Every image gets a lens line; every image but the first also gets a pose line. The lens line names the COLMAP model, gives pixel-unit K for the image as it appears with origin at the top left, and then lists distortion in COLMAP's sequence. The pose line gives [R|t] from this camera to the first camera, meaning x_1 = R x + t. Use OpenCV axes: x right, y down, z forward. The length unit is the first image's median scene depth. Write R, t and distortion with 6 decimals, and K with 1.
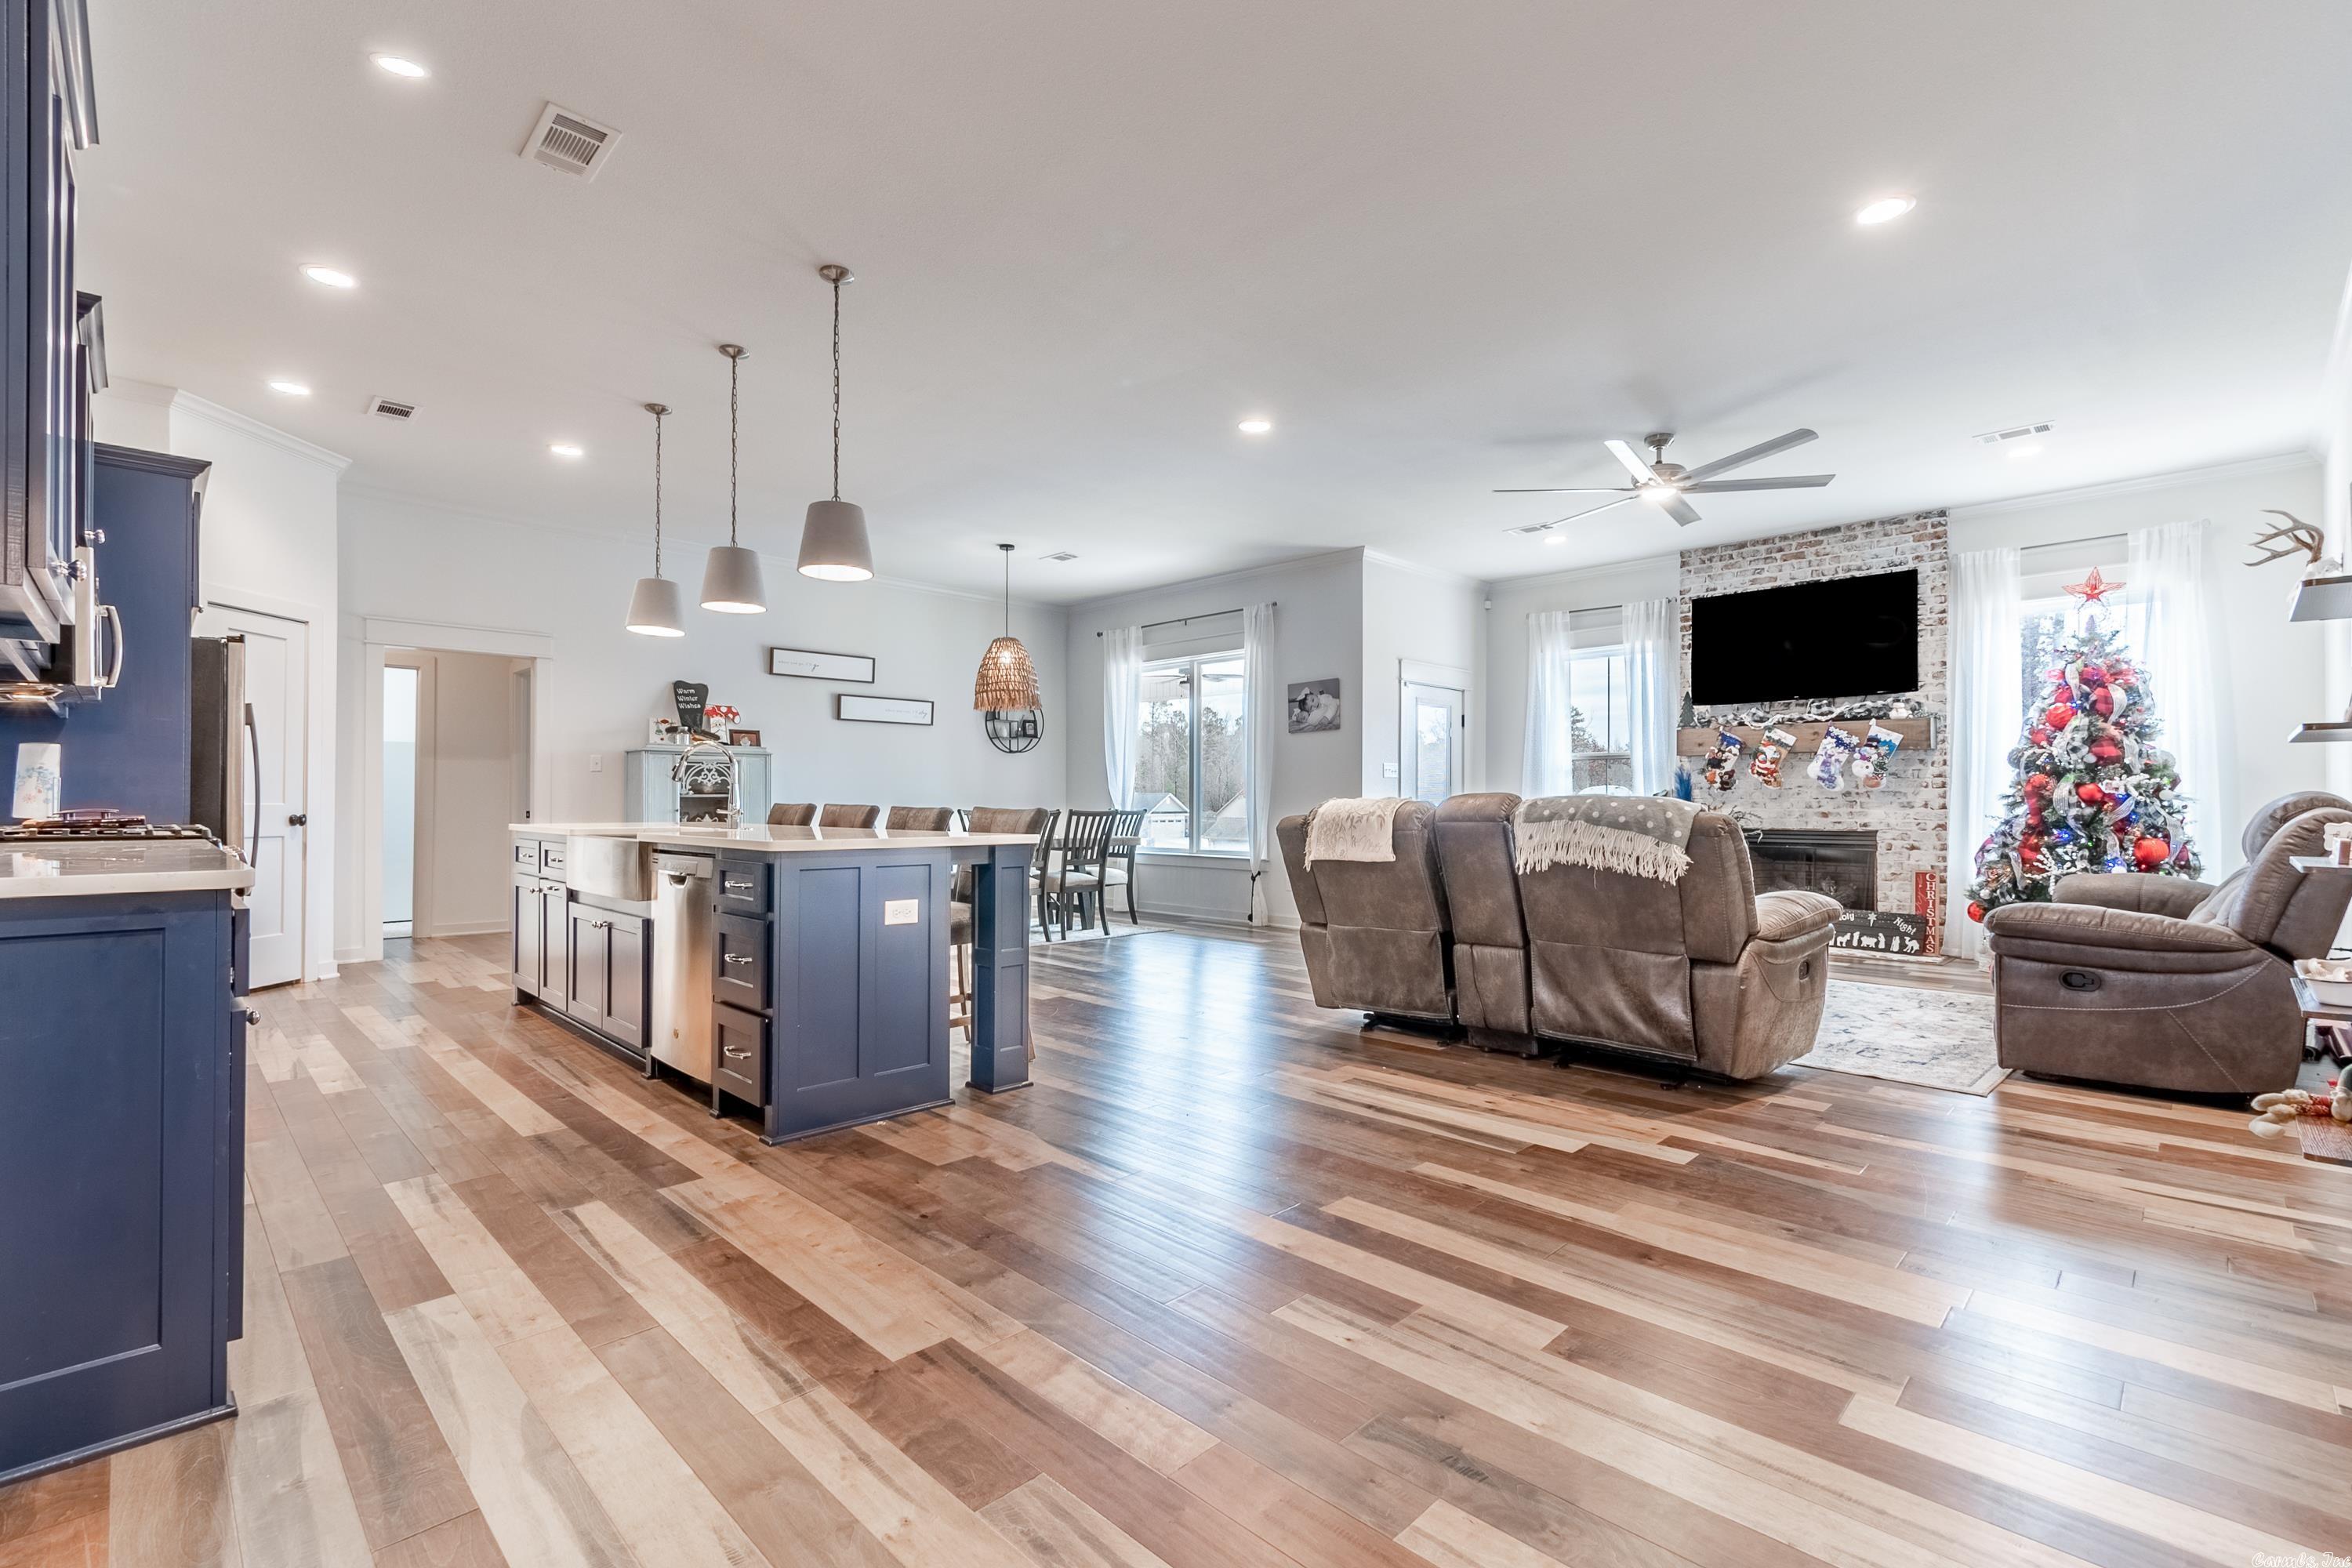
lens RADIAL K [[1028.9, 0, 1167.6], [0, 1028.9, 795.6], [0, 0, 1]] dist [0.000725, 0.000349]
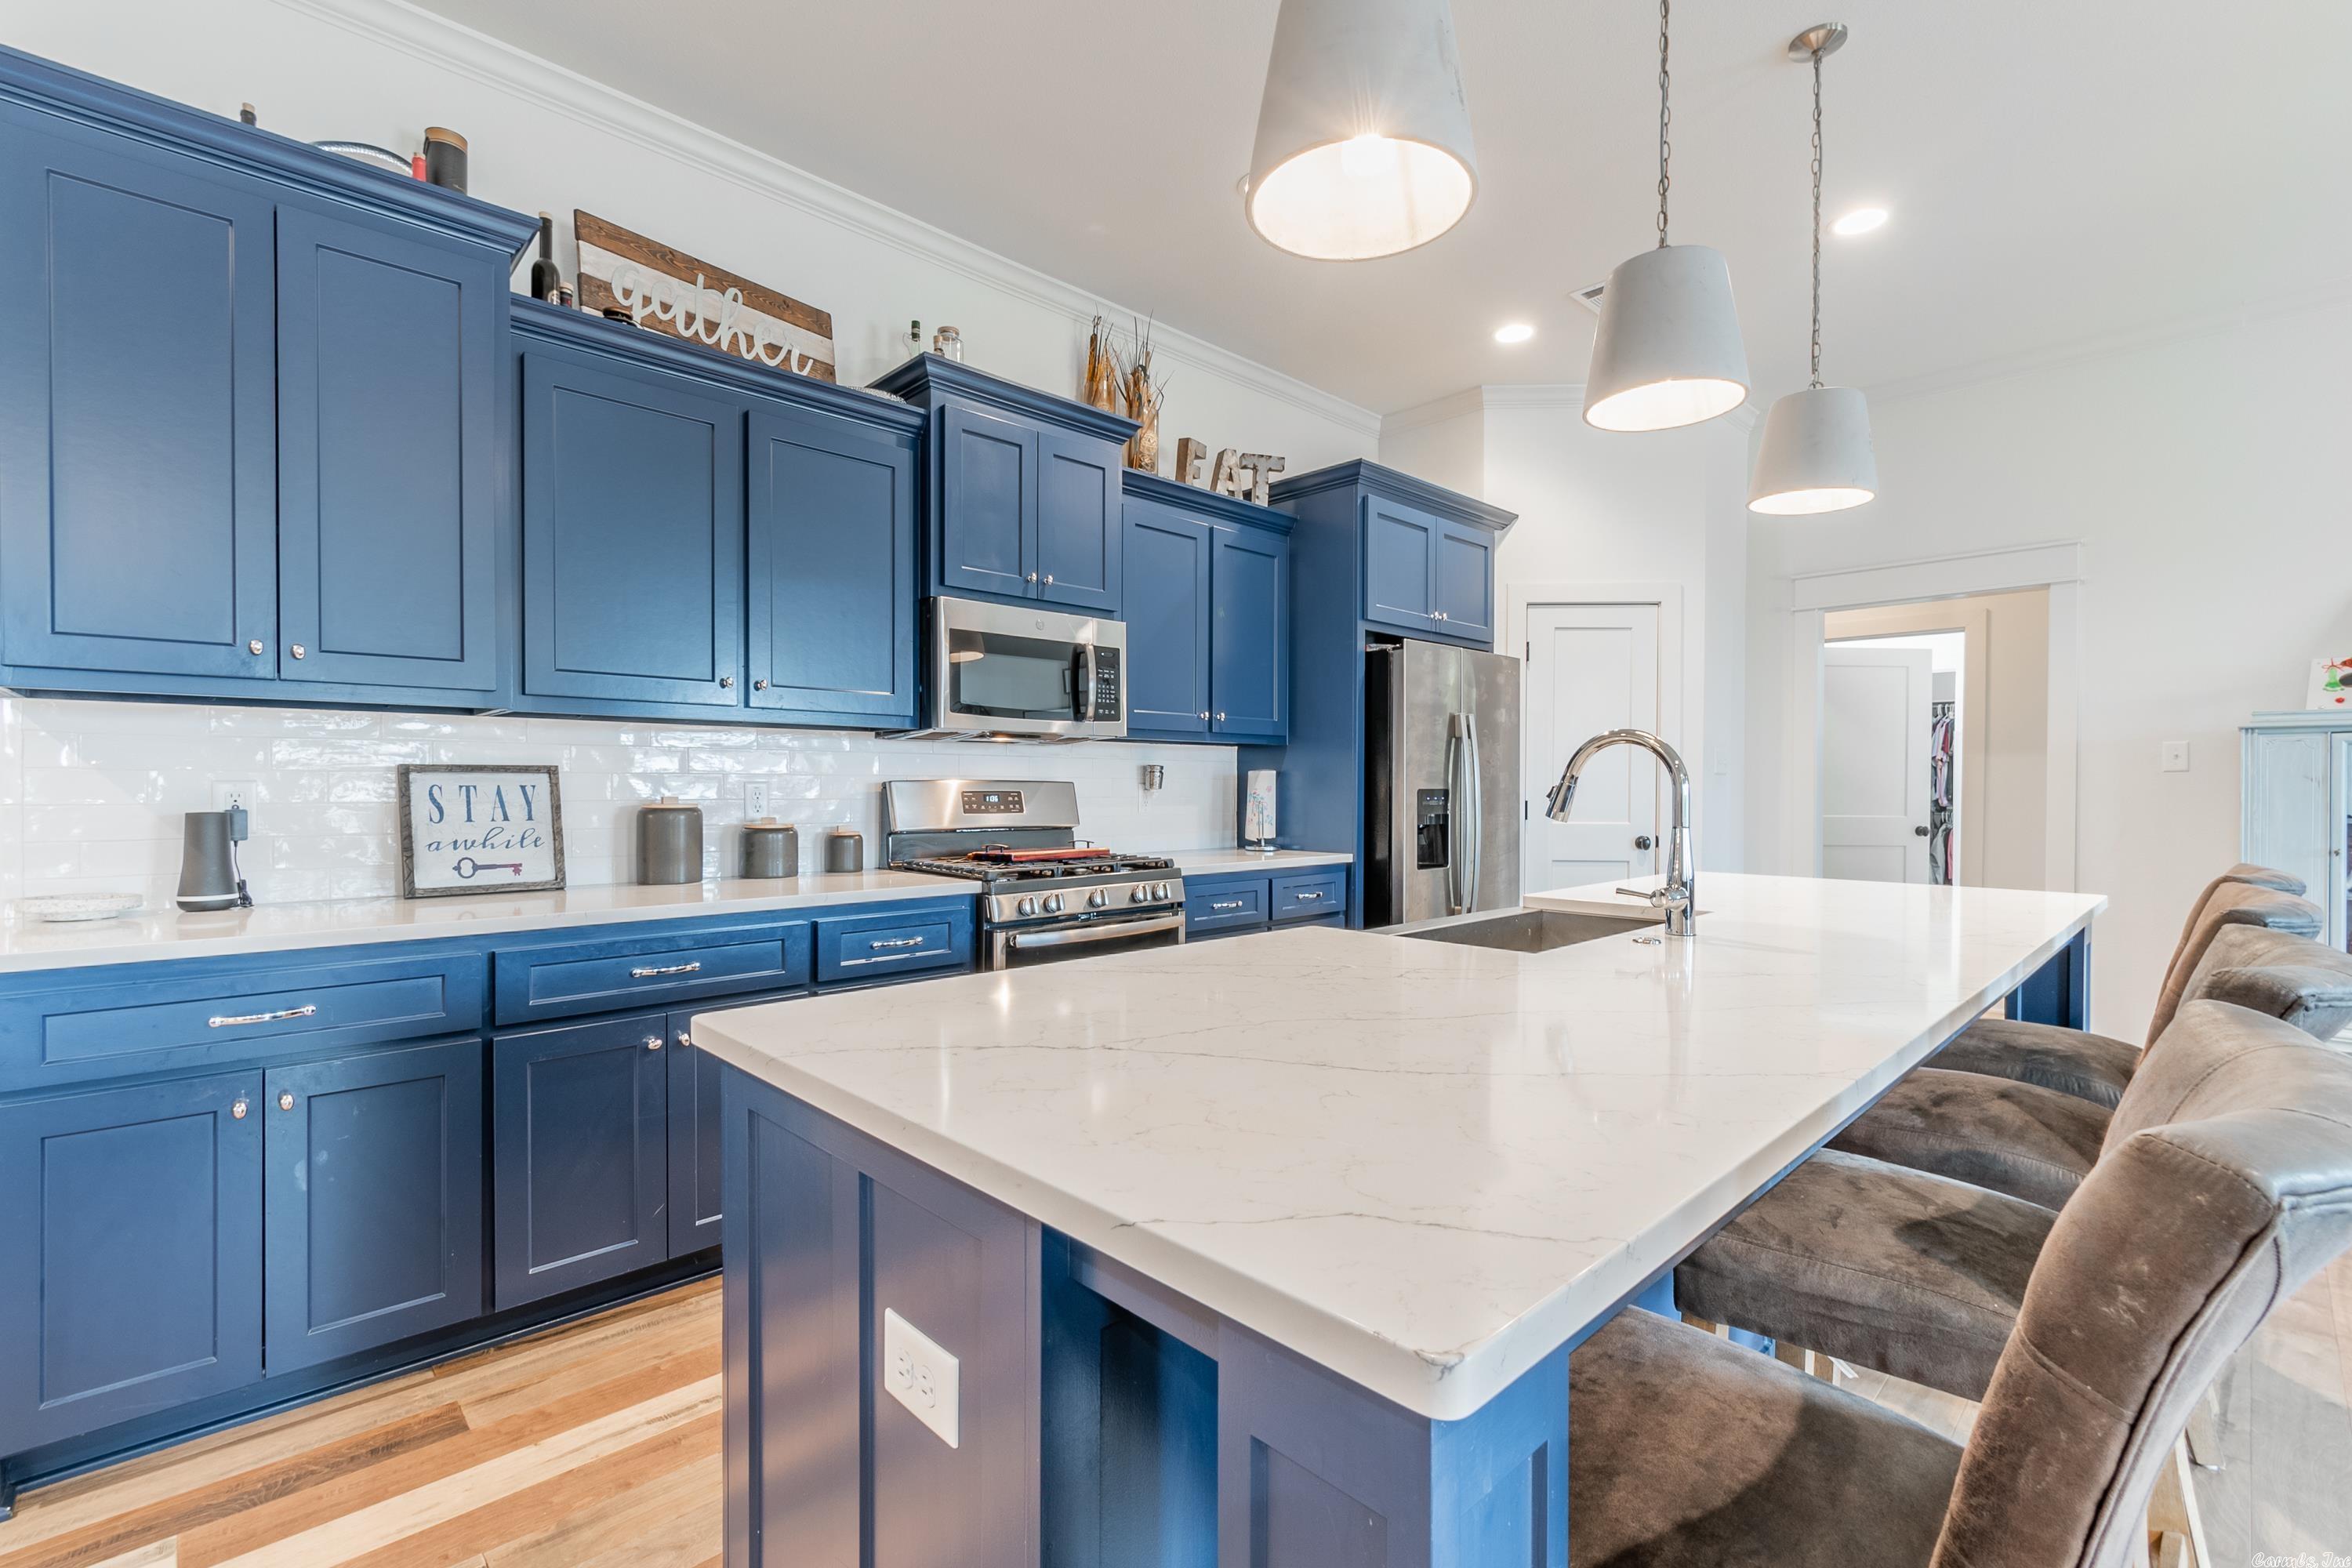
lens RADIAL K [[1035.8, 0, 1180.0], [0, 1035.8, 790.3], [0, 0, 1]] dist [-0.000783, -0.000014]
pose [[-0.019037, 0.003290, -0.999813, 0.002007], [0.004996, 0.999982, 0.003196, -0.016687], [0.999806, -0.004934, -0.019053, 0.458800]]
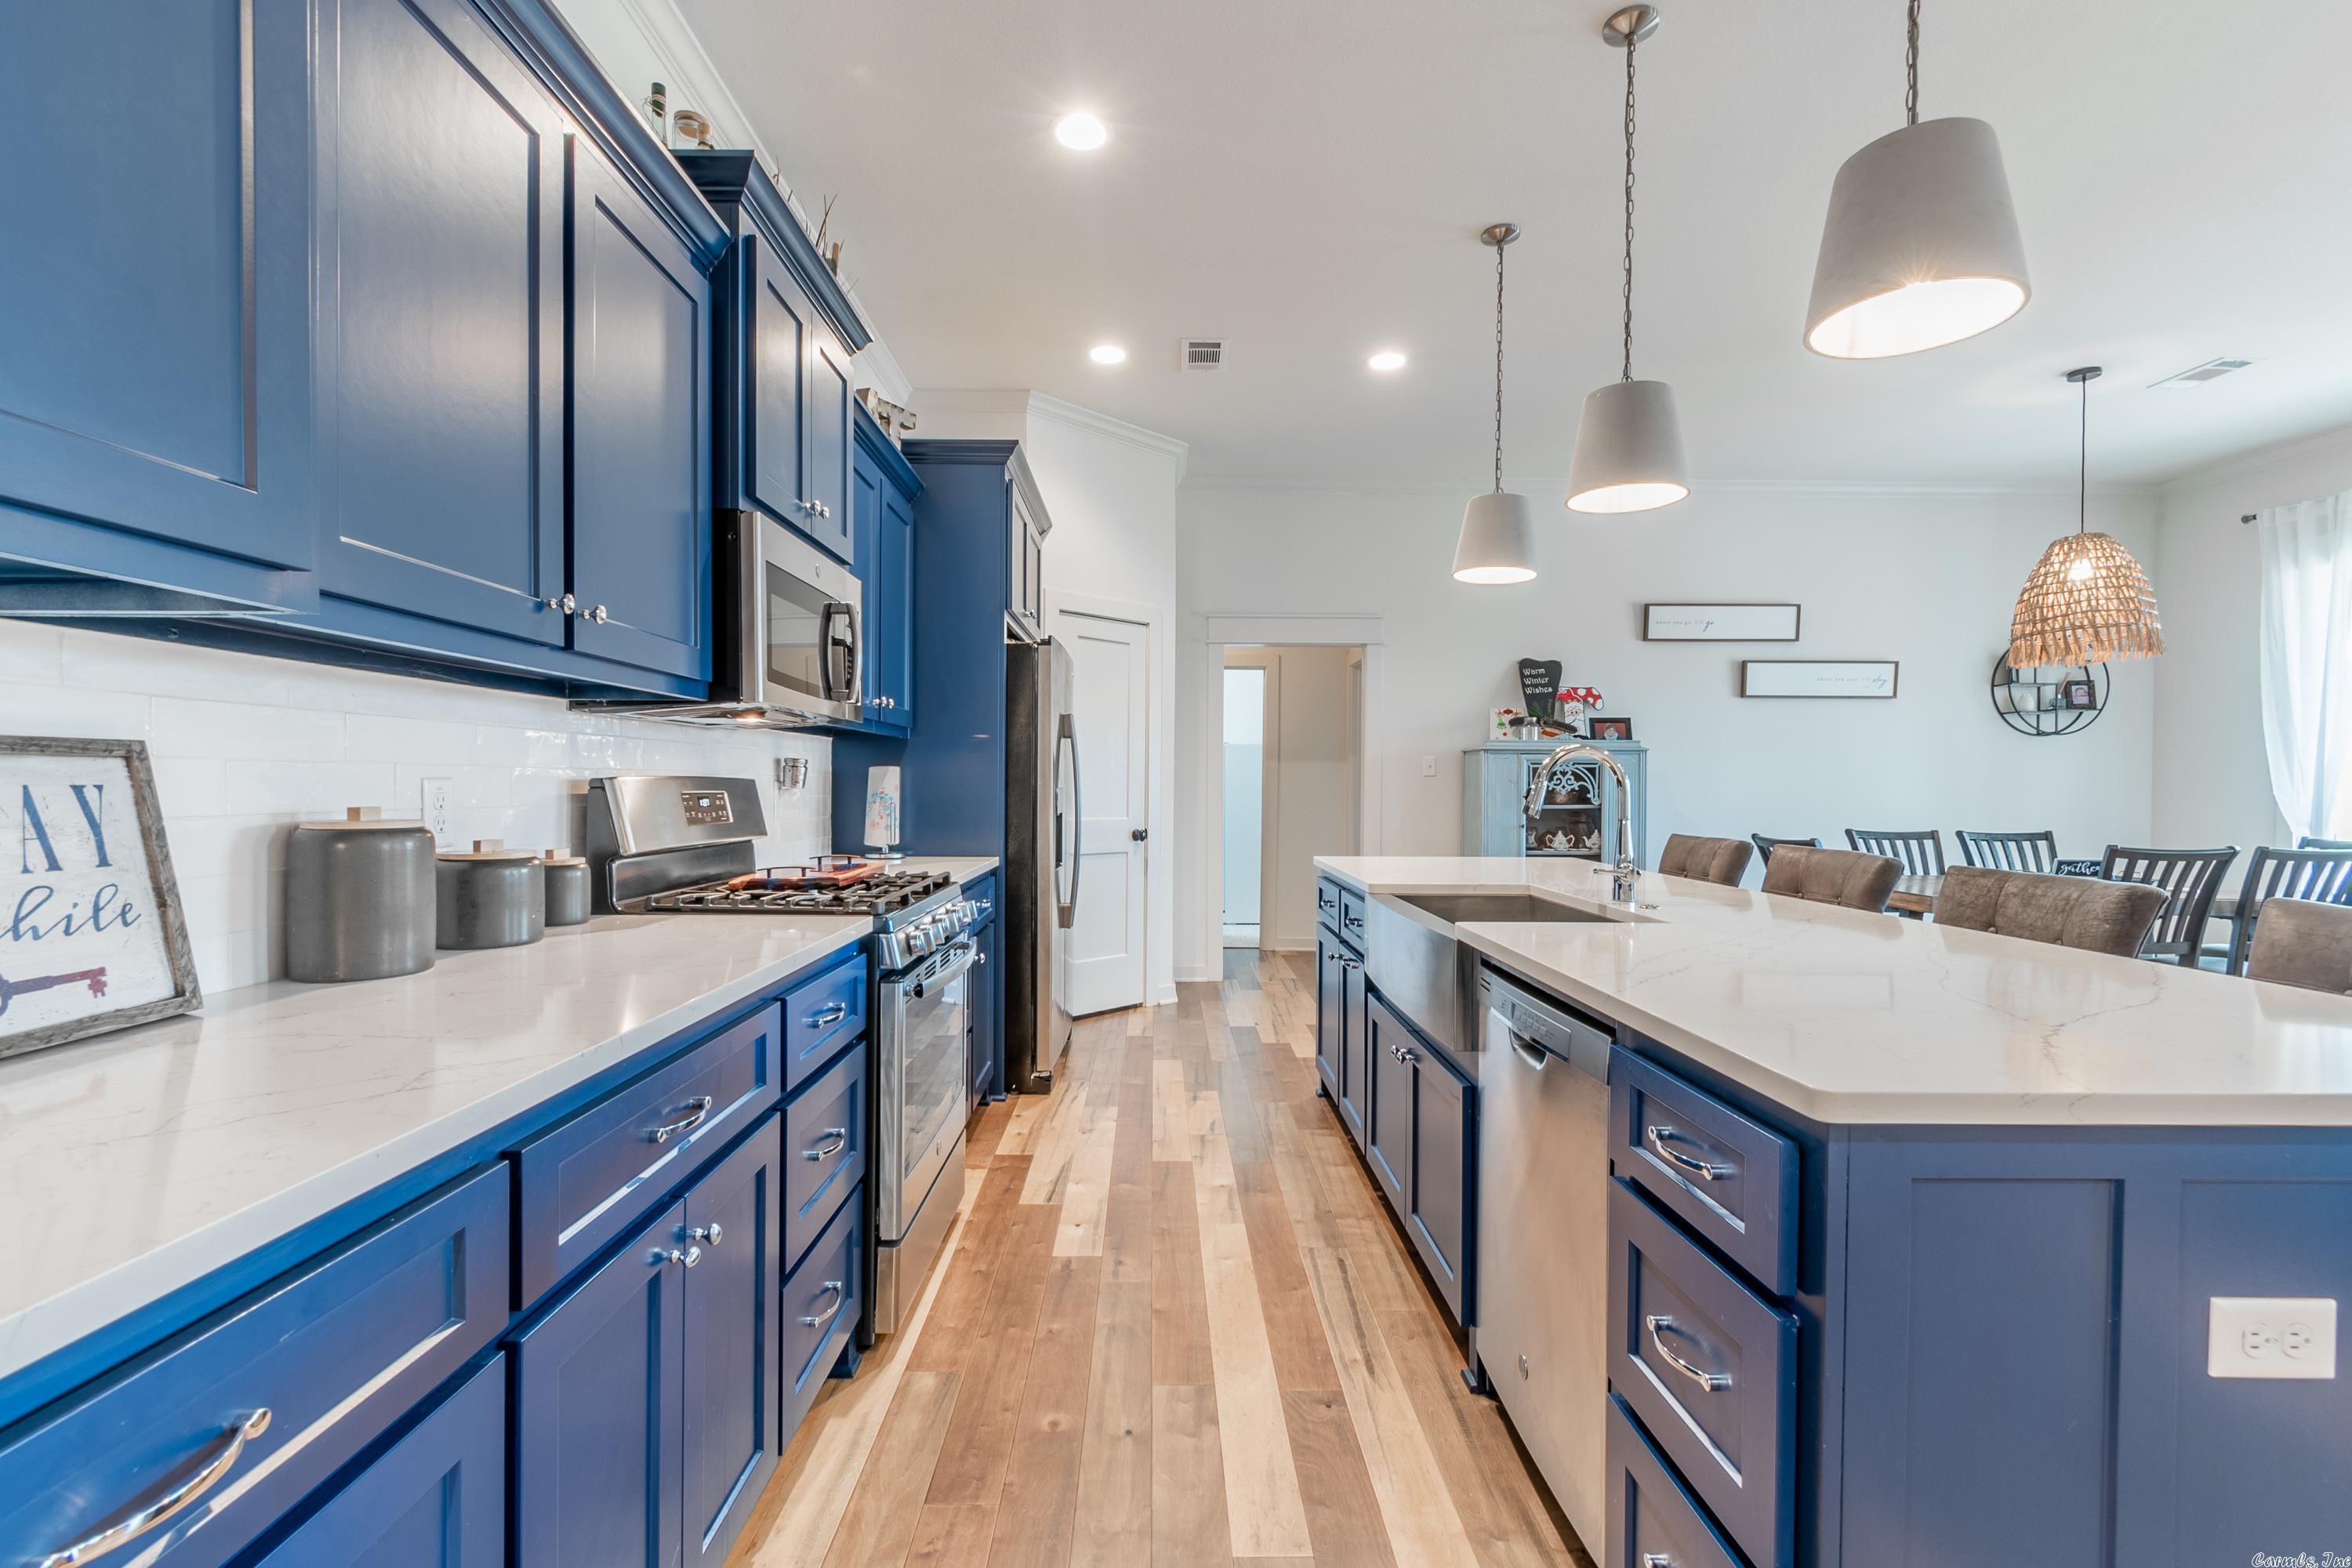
lens RADIAL K [[1028.9, 0, 1167.6], [0, 1028.9, 795.6], [0, 0, 1]] dist [0.000725, 0.000349]
pose [[0.714286, 0.010388, -0.699777, -0.119478], [0.000008, 0.999890, 0.014851, -0.018996], [0.699854, -0.010614, 0.714207, 0.246870]]
